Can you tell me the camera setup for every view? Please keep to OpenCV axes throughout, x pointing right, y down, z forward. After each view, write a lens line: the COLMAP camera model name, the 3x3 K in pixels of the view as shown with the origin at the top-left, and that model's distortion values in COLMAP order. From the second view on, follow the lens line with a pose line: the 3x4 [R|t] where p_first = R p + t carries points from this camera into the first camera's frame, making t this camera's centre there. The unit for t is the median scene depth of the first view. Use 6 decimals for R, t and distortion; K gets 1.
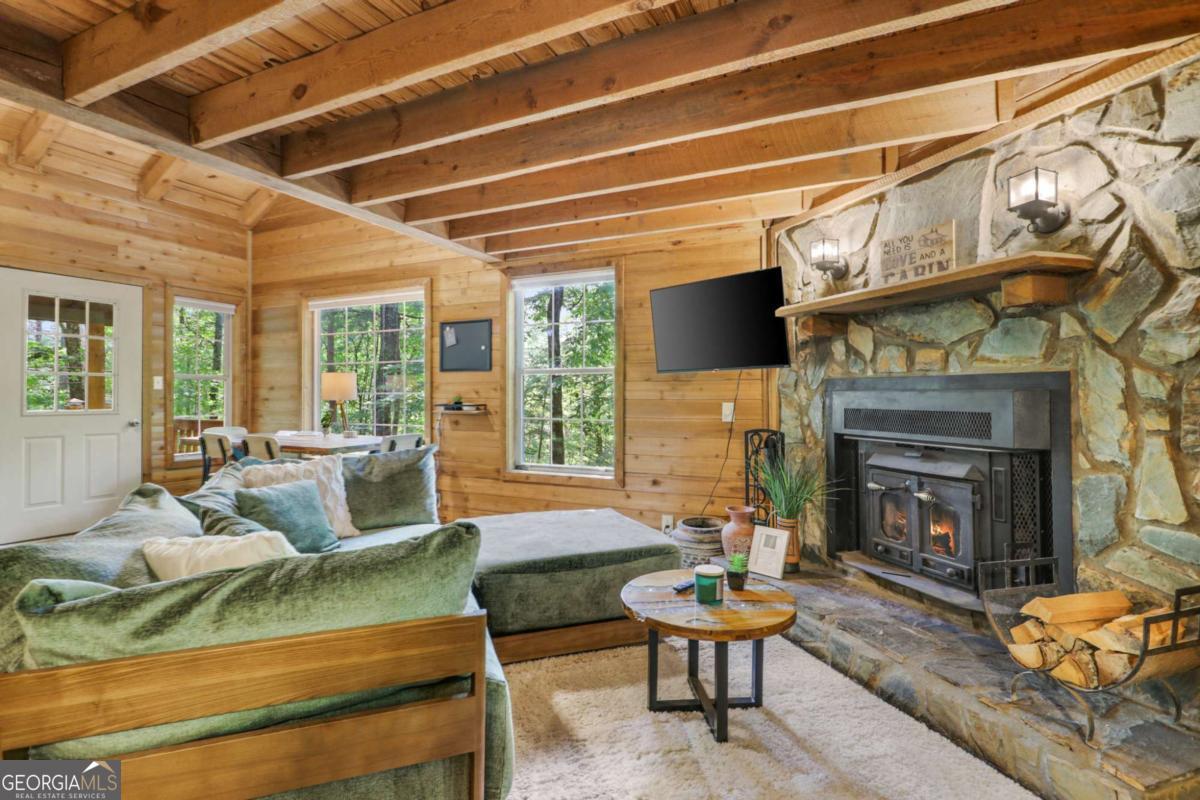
lens RADIAL K [[581.0, 0, 601.6], [0, 581.0, 387.7], [0, 0, 1]] dist [0.001269, 0.000126]
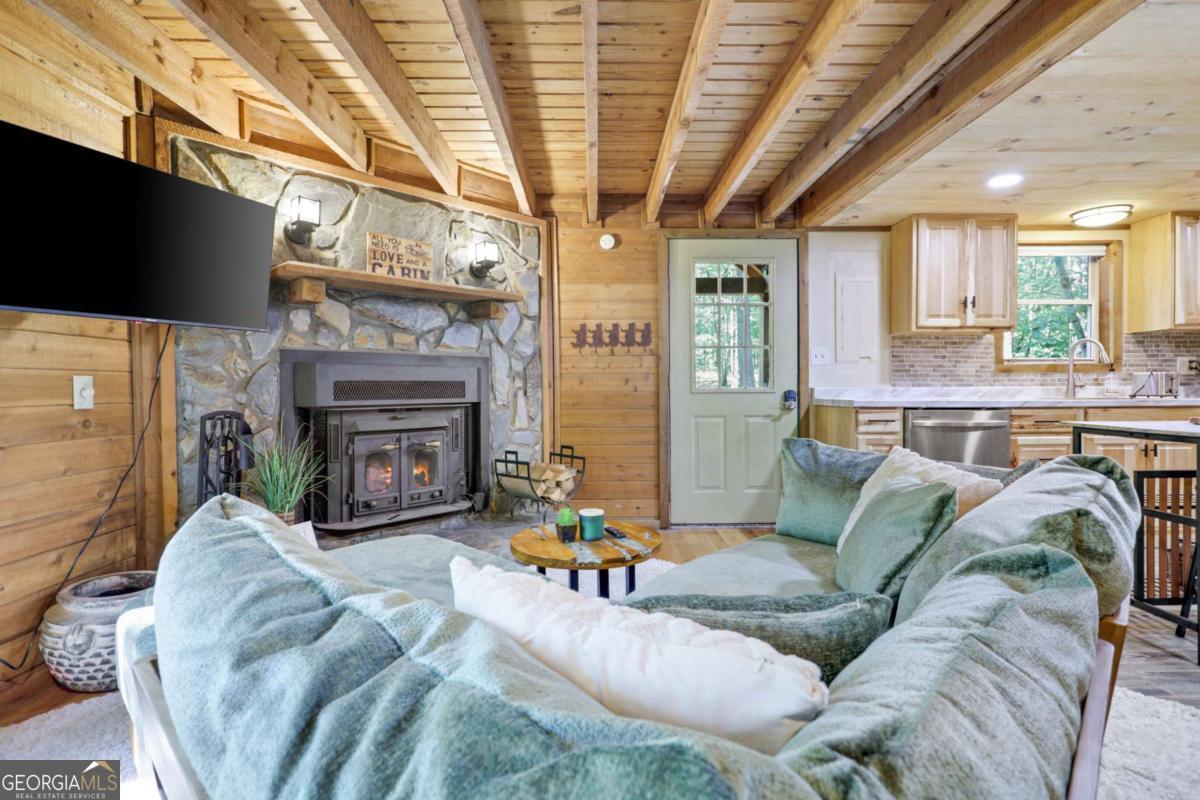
lens RADIAL K [[581.0, 0, 601.6], [0, 581.0, 387.7], [0, 0, 1]] dist [0.001269, 0.000126]
pose [[-0.449274, -0.002311, 0.893391, -0.719281], [-0.005389, 0.999985, -0.000123, 0.047249], [-0.893378, -0.004869, -0.449280, 1.094167]]
